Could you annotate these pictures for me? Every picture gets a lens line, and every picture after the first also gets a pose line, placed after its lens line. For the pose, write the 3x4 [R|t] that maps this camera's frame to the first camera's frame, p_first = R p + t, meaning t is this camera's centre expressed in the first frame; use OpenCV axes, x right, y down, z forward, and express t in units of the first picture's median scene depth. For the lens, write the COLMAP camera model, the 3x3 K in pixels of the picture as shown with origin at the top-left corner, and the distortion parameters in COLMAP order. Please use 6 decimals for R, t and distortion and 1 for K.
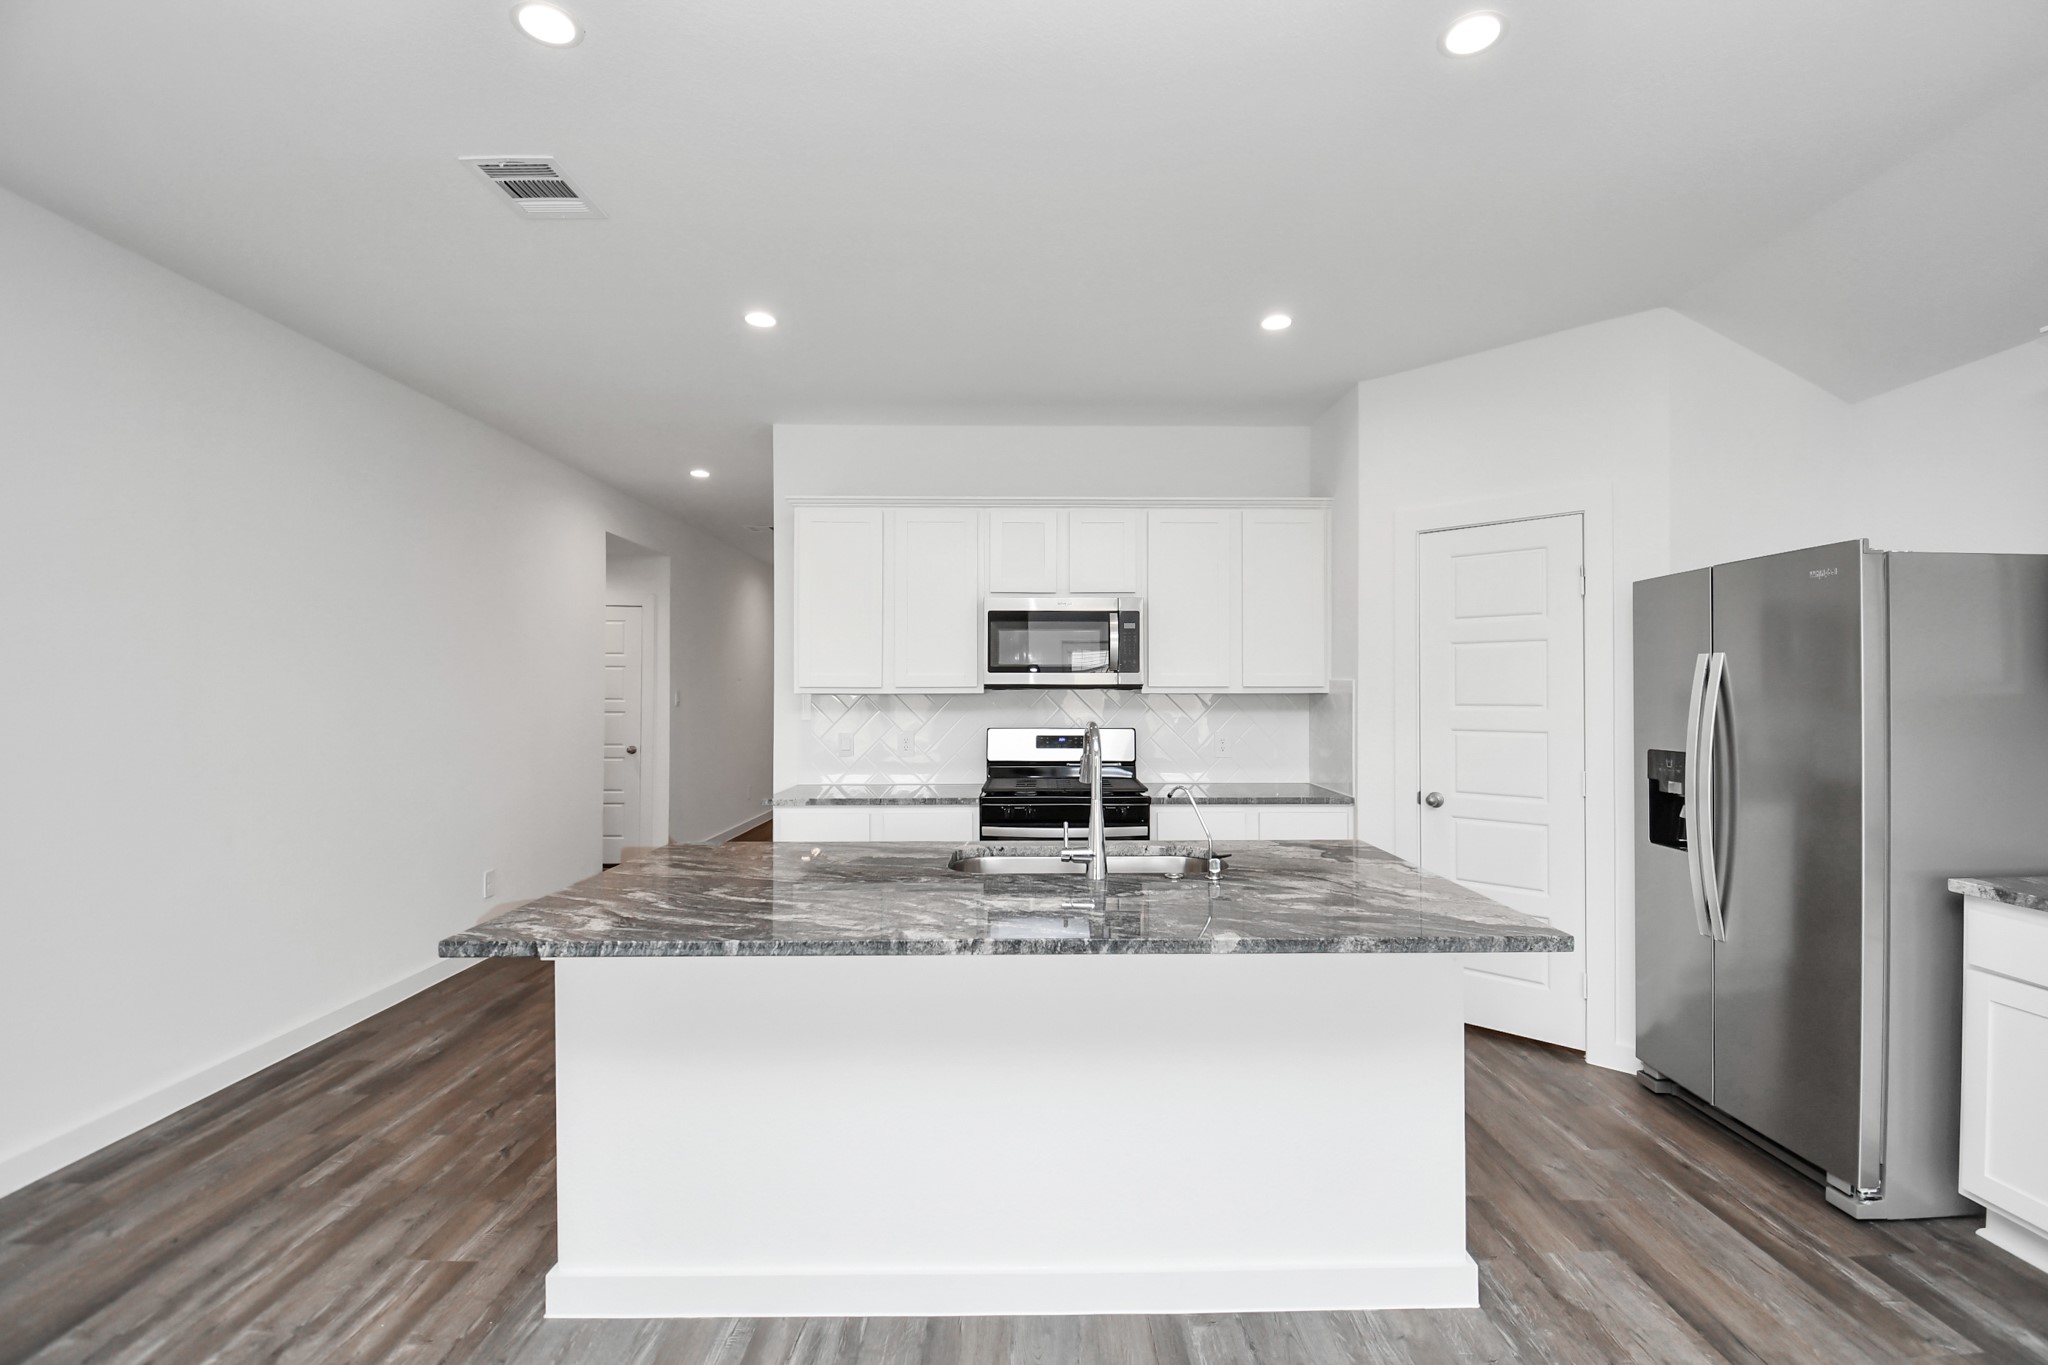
lens RADIAL K [[919.3, 0, 1029.5], [0, 919.3, 687.3], [0, 0, 1]] dist [0.001690, -0.014014]
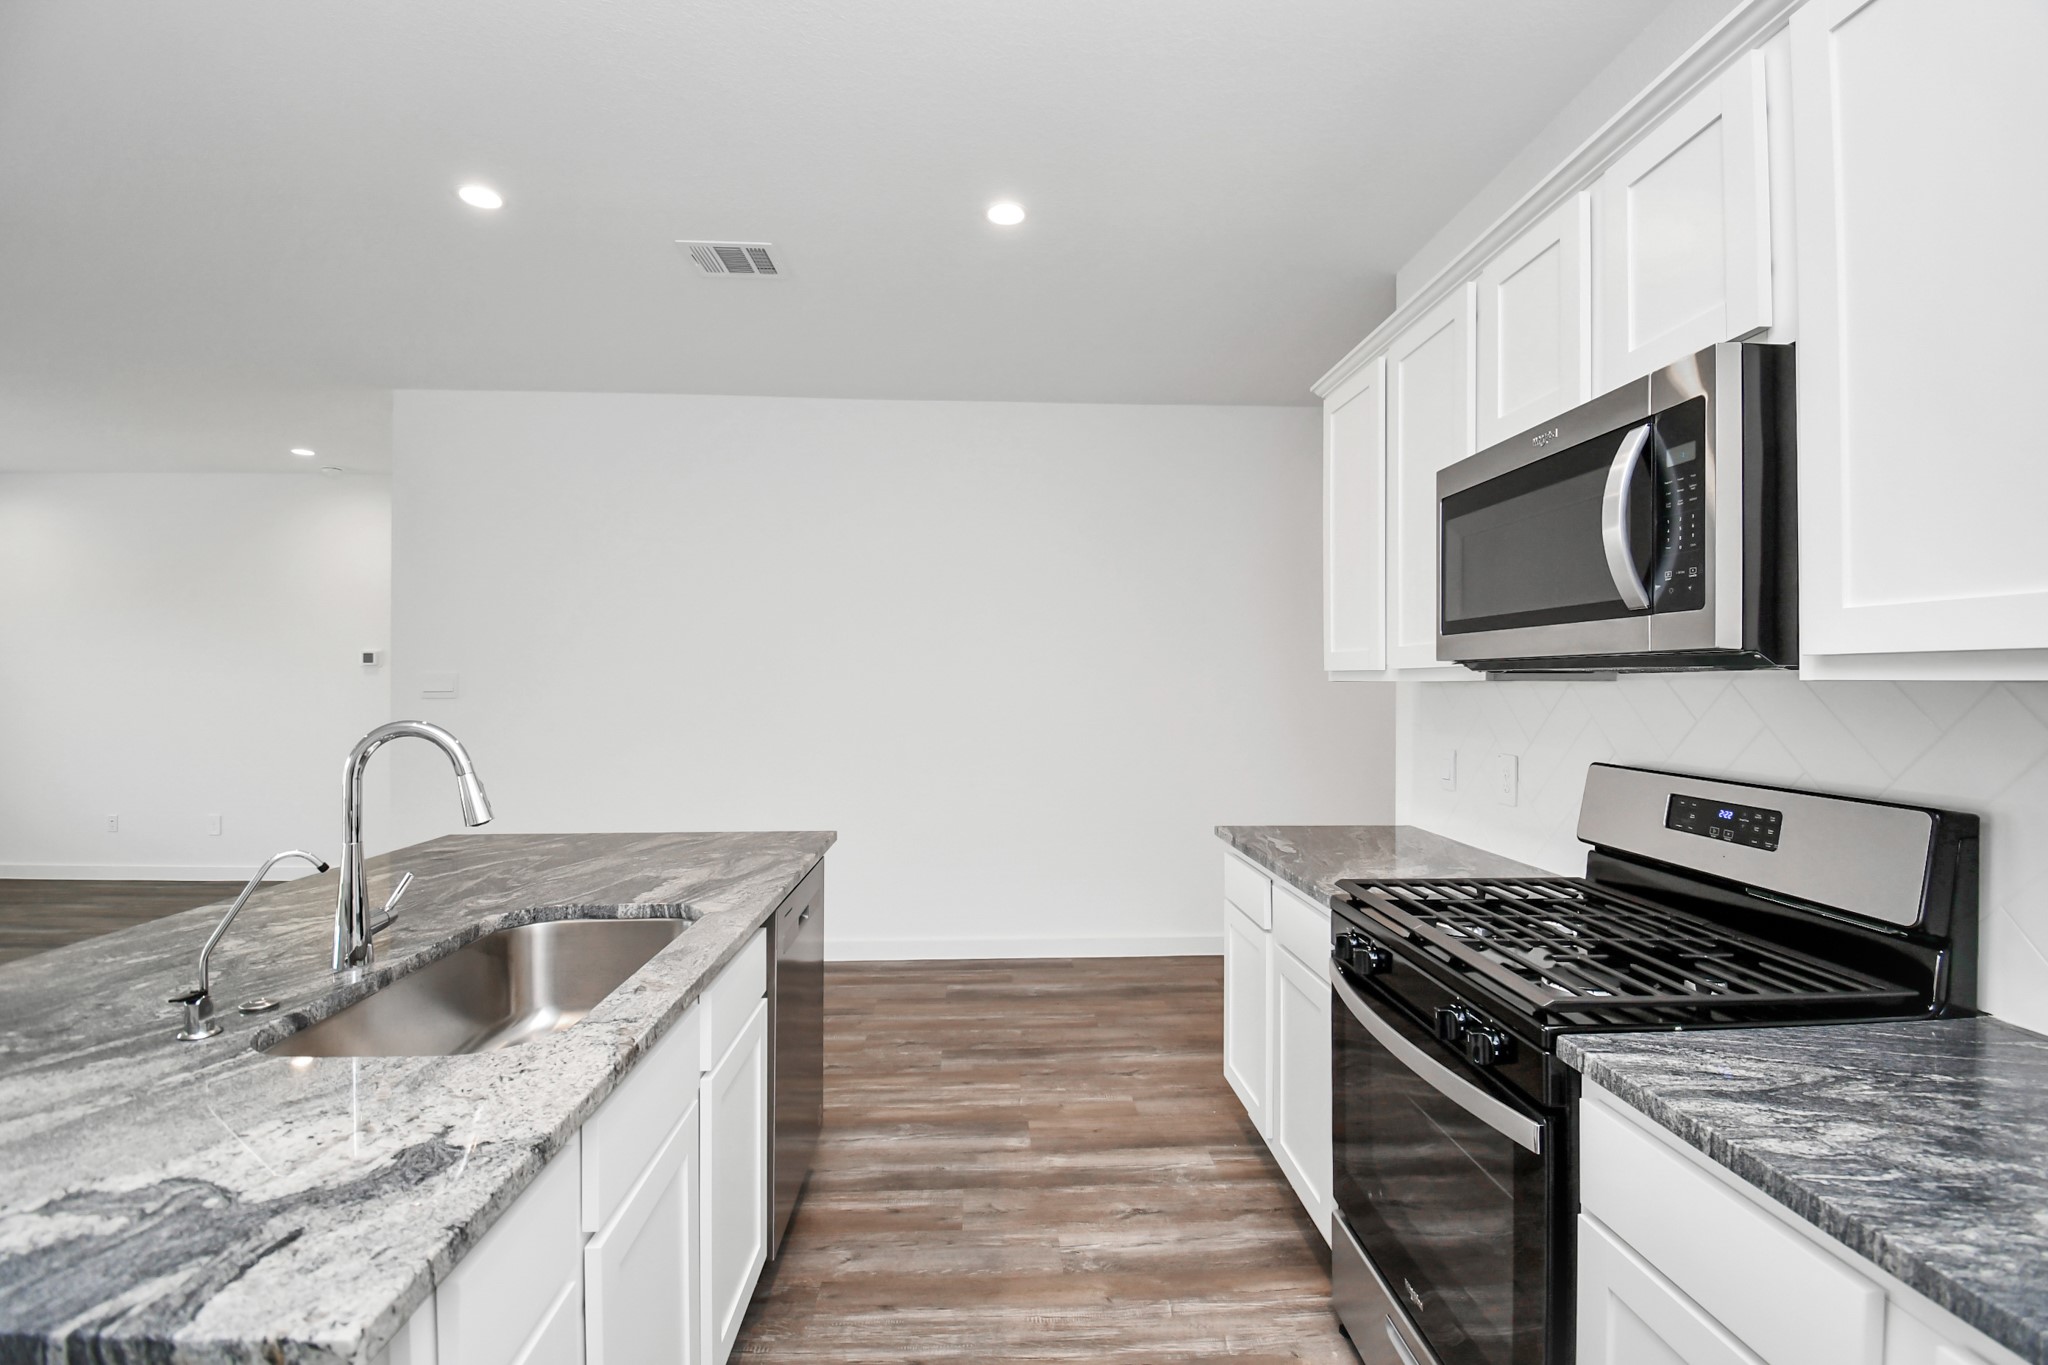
lens RADIAL K [[954.1, 0, 1024.0], [0, 954.1, 682.5], [0, 0, 1]] dist [0.027180, -0.036439]
pose [[0.039066, 0.004136, -0.999228, 0.540561], [0.001876, 0.999989, 0.004213, 0.020634], [0.999235, -0.002039, 0.039058, 1.029696]]
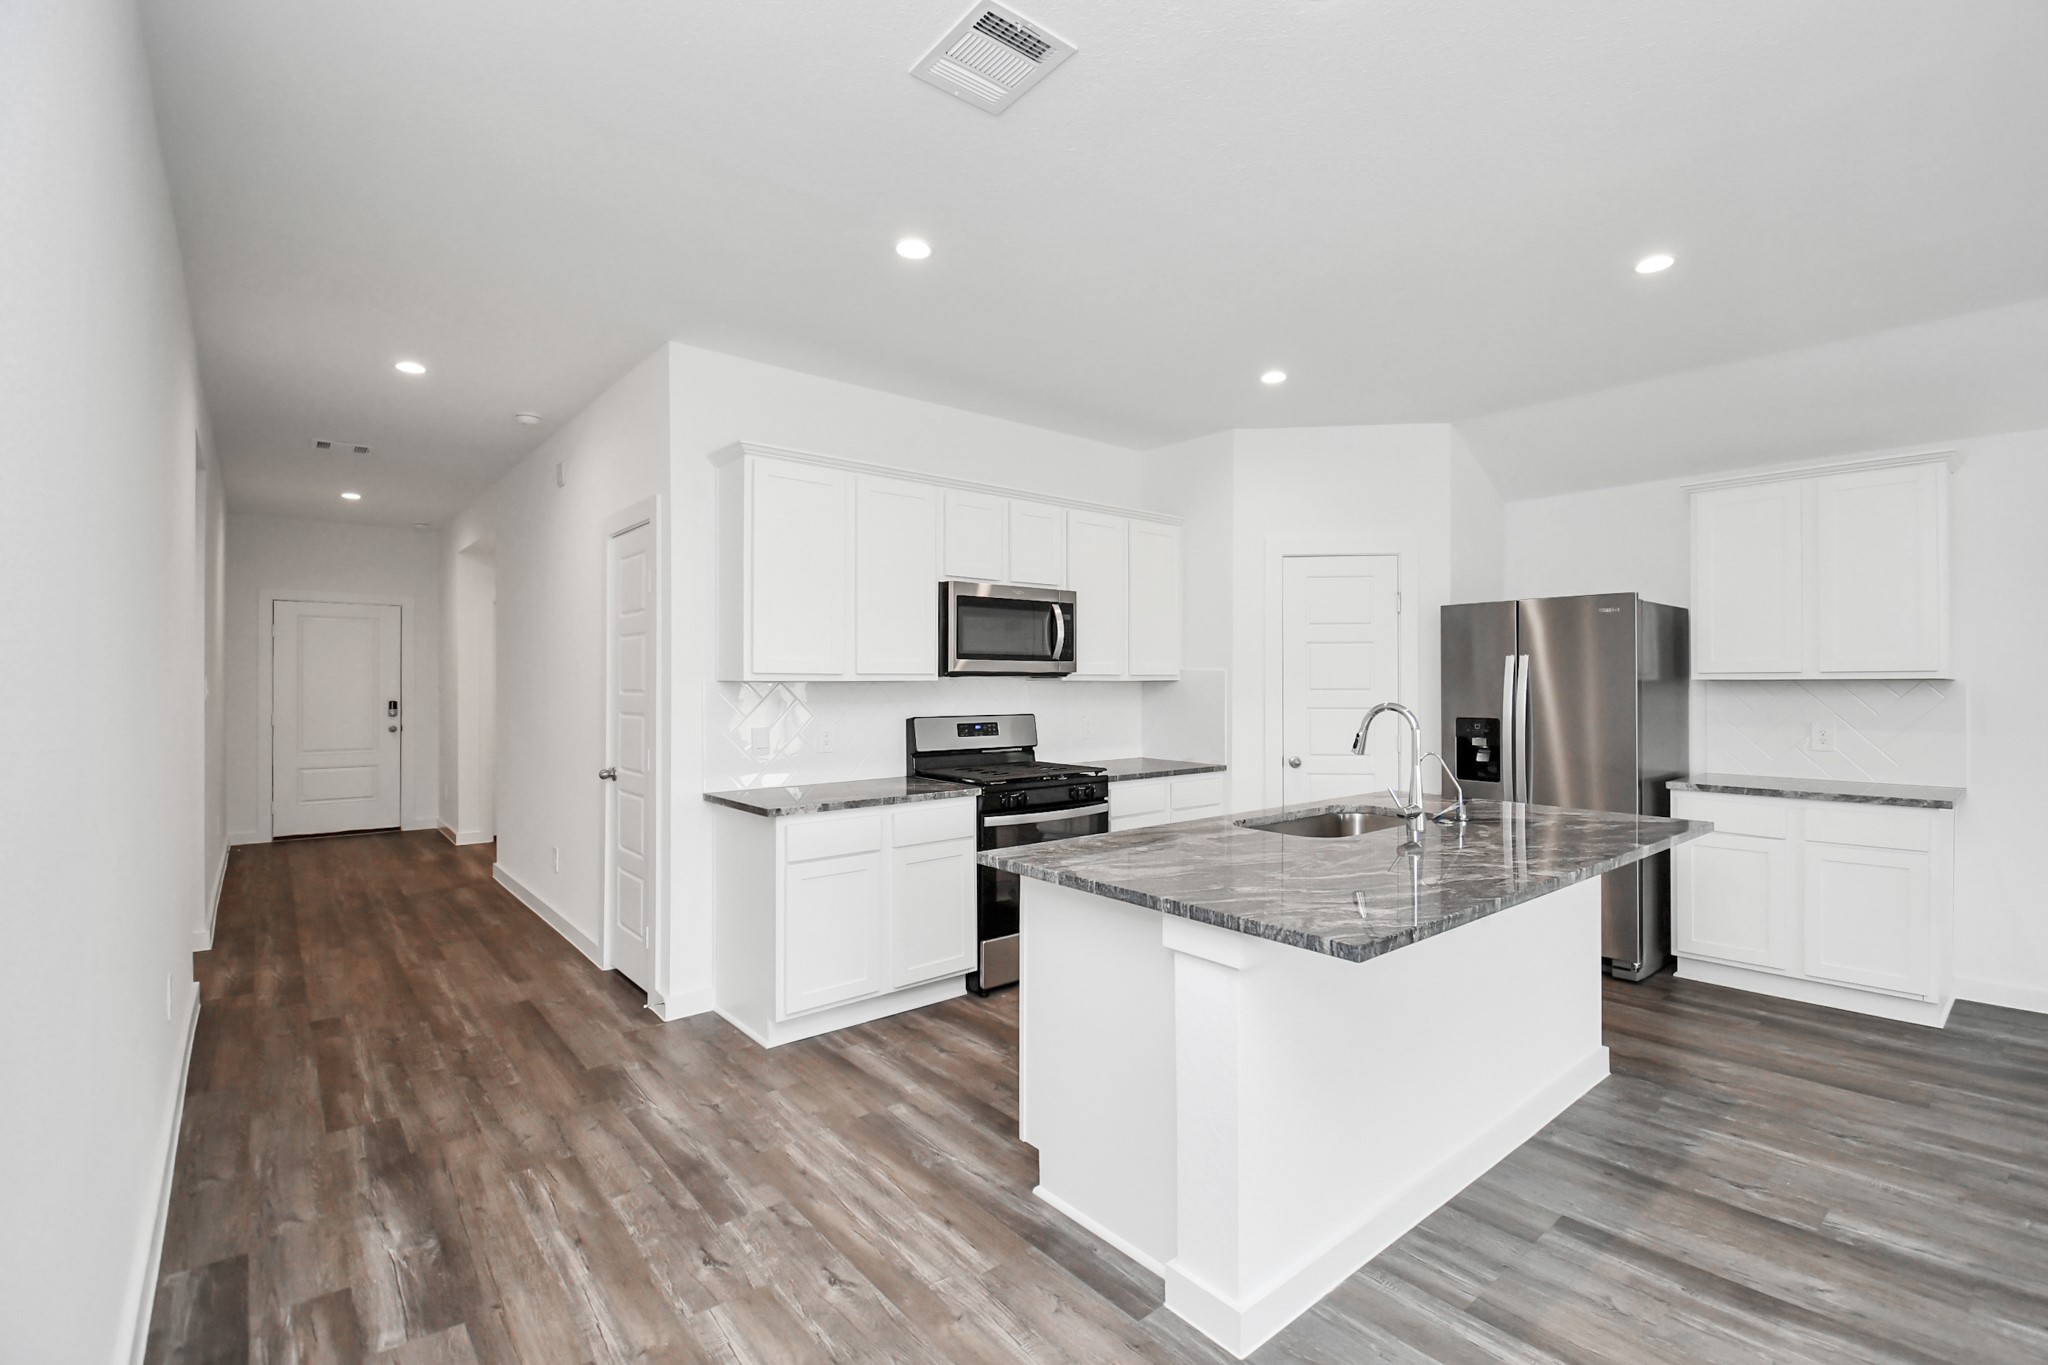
lens RADIAL K [[919.3, 0, 1029.5], [0, 919.3, 687.3], [0, 0, 1]] dist [0.001690, -0.014014]
pose [[0.765932, -0.002820, 0.642915, -0.803357], [-0.003744, 0.999954, 0.008846, 0.006164], [-0.642910, -0.009183, 0.765886, 0.275140]]
